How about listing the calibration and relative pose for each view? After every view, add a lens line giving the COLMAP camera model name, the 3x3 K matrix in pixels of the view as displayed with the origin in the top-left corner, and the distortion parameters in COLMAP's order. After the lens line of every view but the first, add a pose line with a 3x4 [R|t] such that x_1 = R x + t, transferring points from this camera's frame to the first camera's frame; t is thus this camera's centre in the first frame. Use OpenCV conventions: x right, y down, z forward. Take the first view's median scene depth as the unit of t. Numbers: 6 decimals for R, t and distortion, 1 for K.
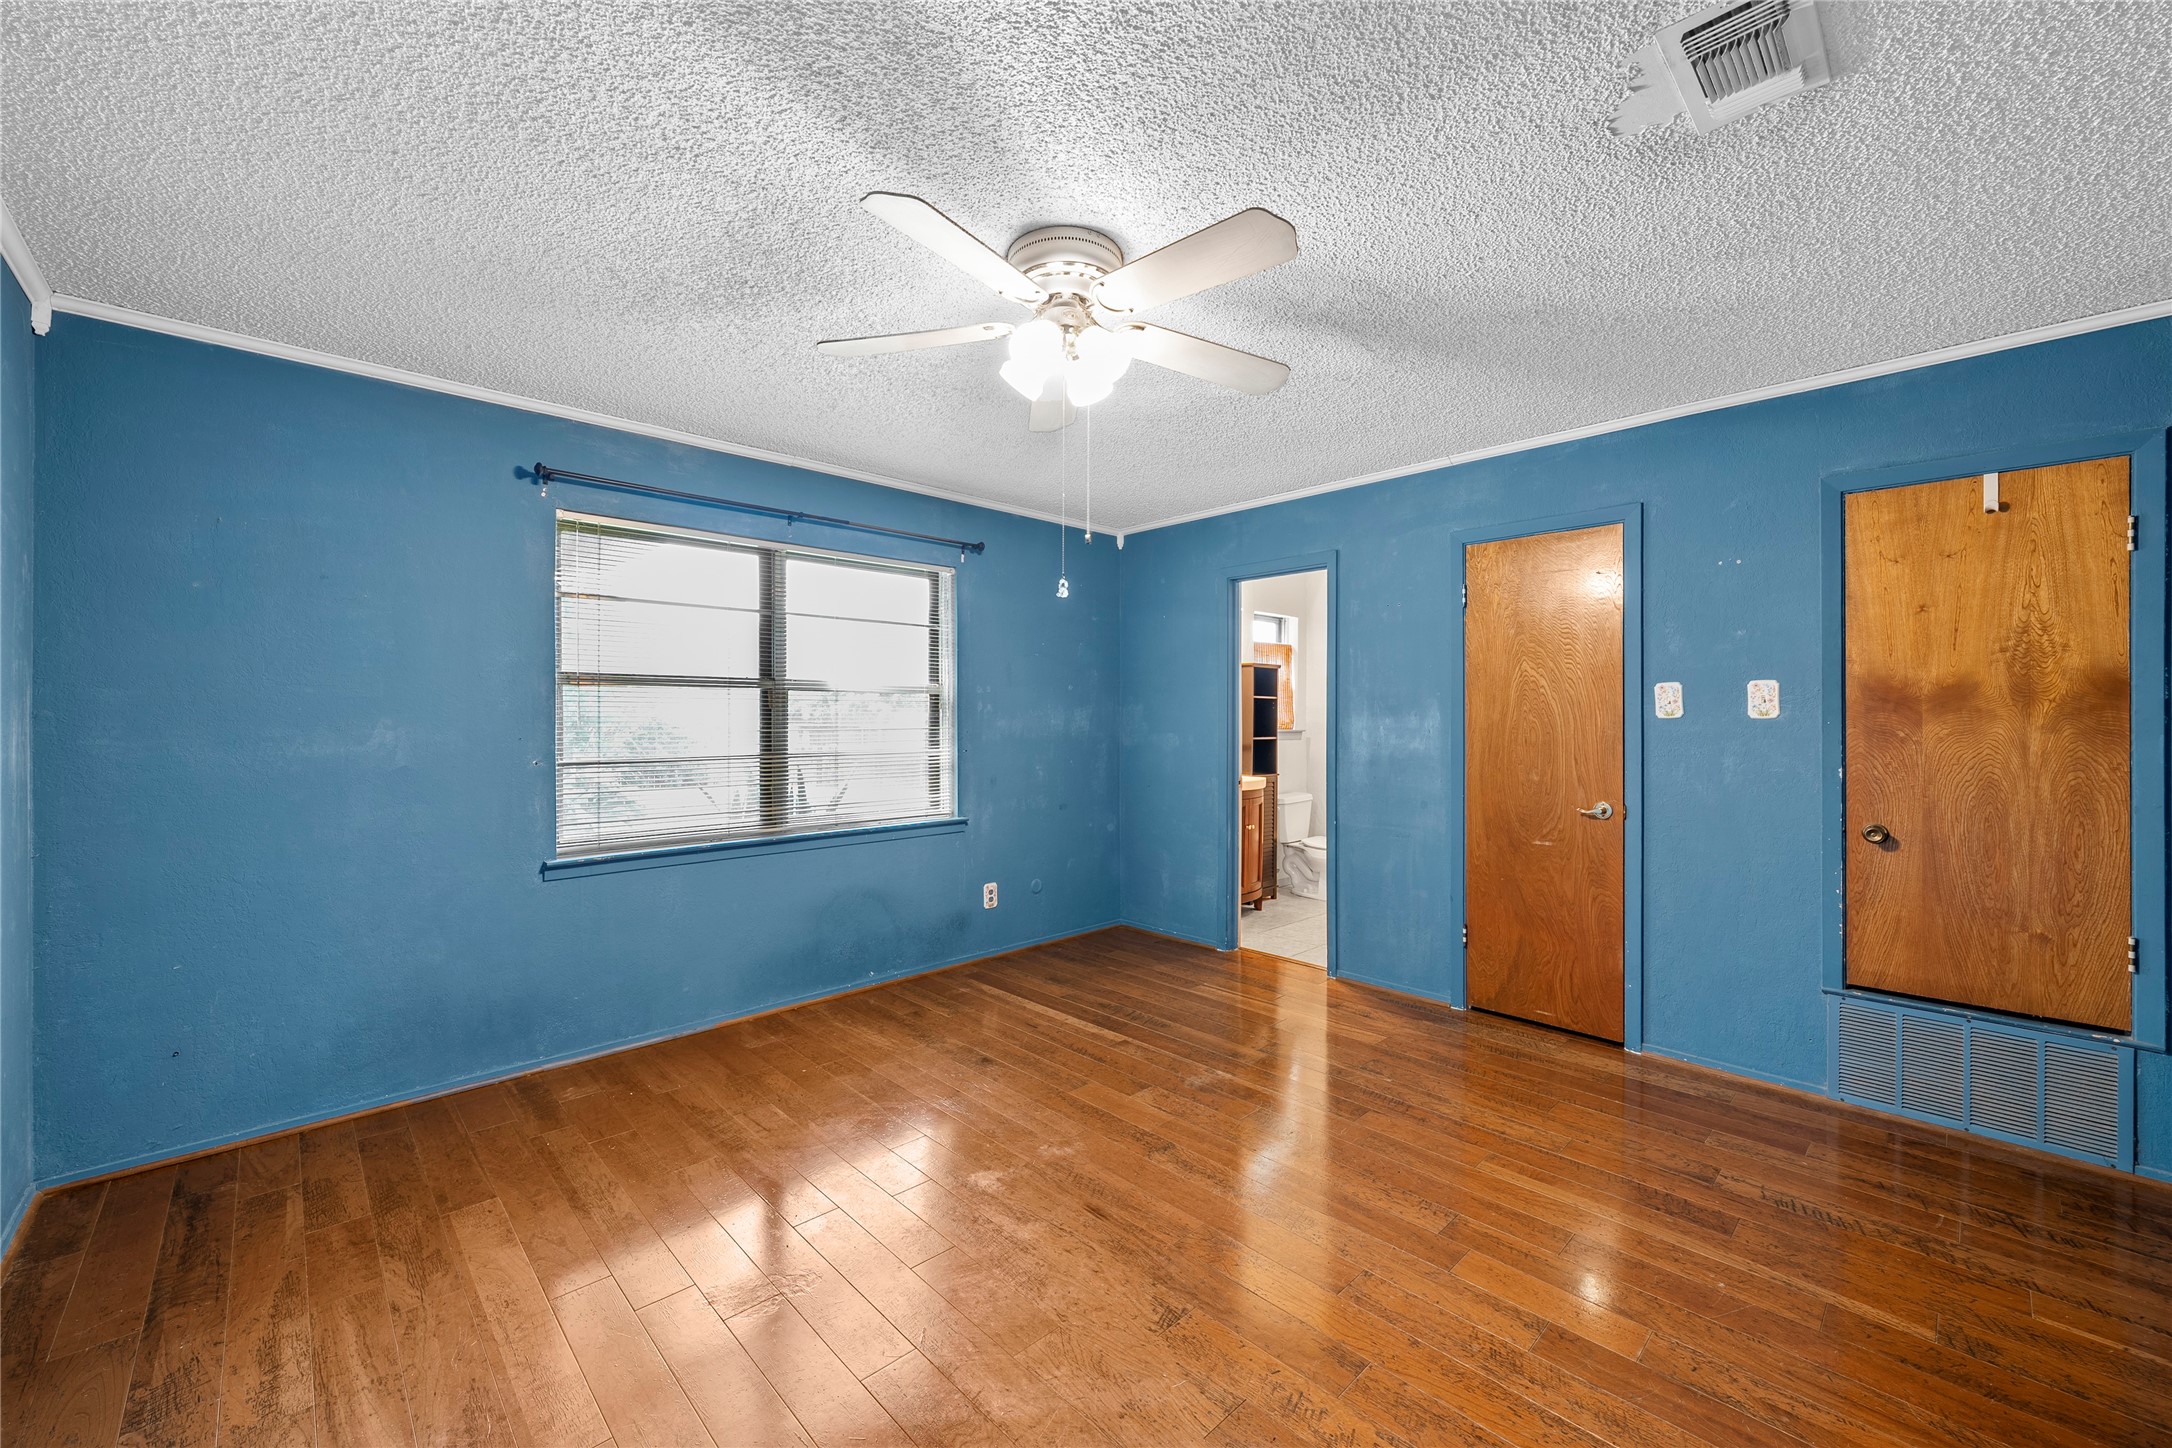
lens RADIAL K [[846.5, 0, 1090.7], [0, 846.5, 722.5], [0, 0, 1]] dist [0.001565, 0.000021]
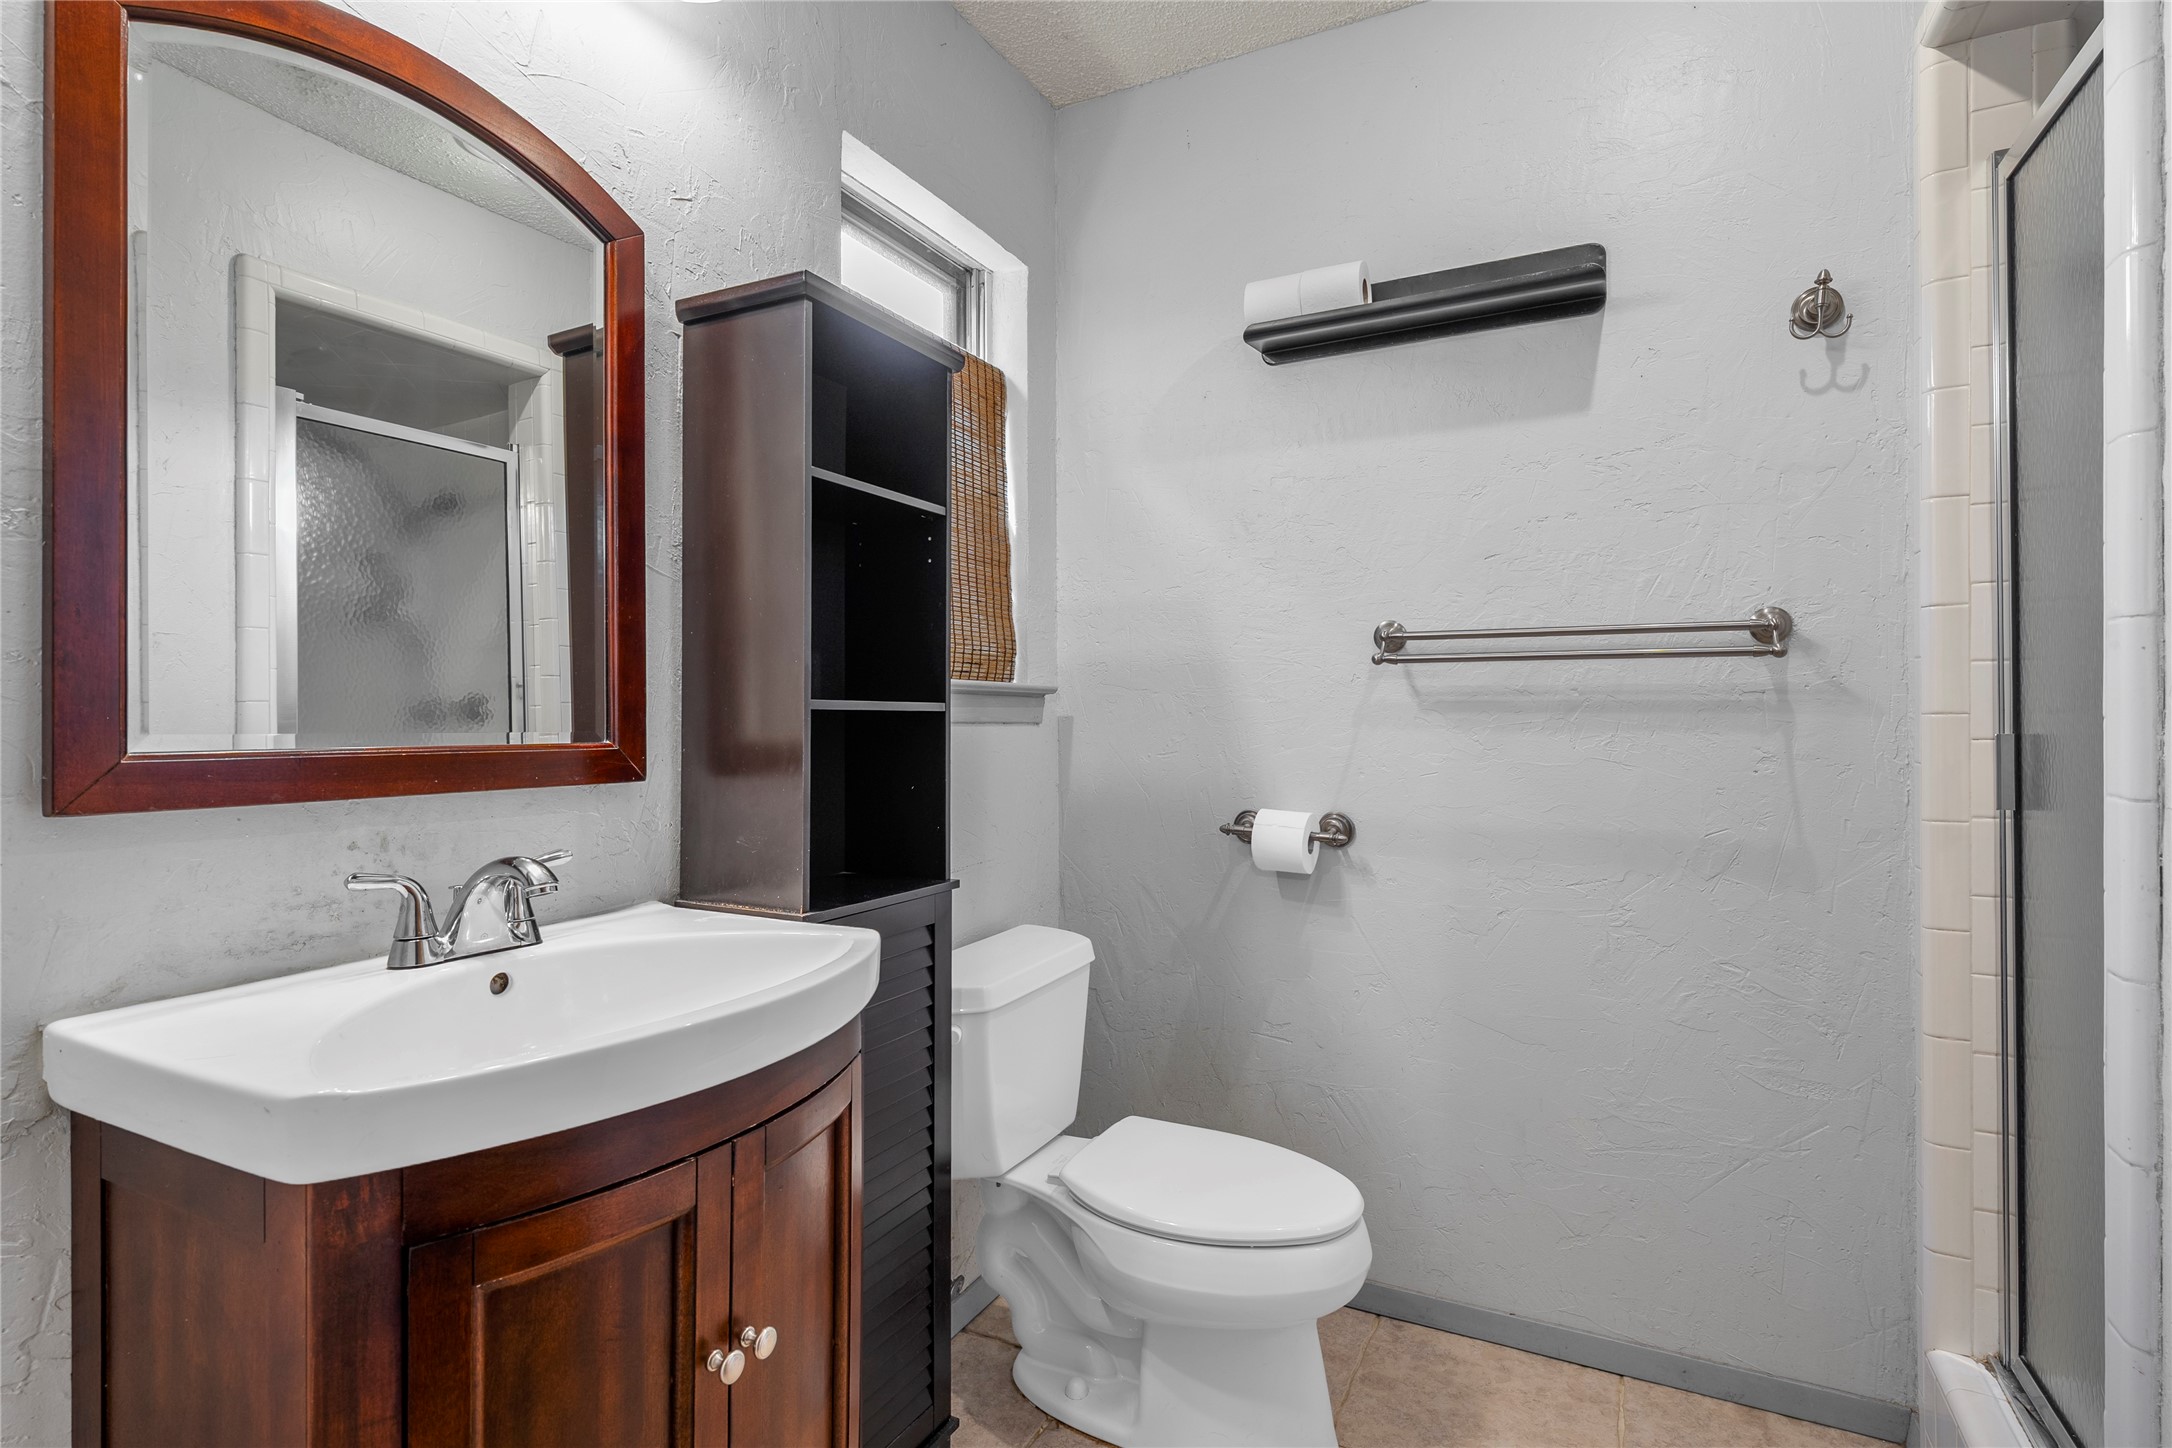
lens RADIAL K [[1071.5, 0, 1086.1], [0, 1071.5, 723.2], [0, 0, 1]] dist [-0.000783, 0.000007]
pose [[0.944824, -0.001887, 0.327572, 0.161362], [0.003359, 0.999987, -0.003925, 0.022756], [-0.327560, 0.004809, 0.944818, 0.719954]]
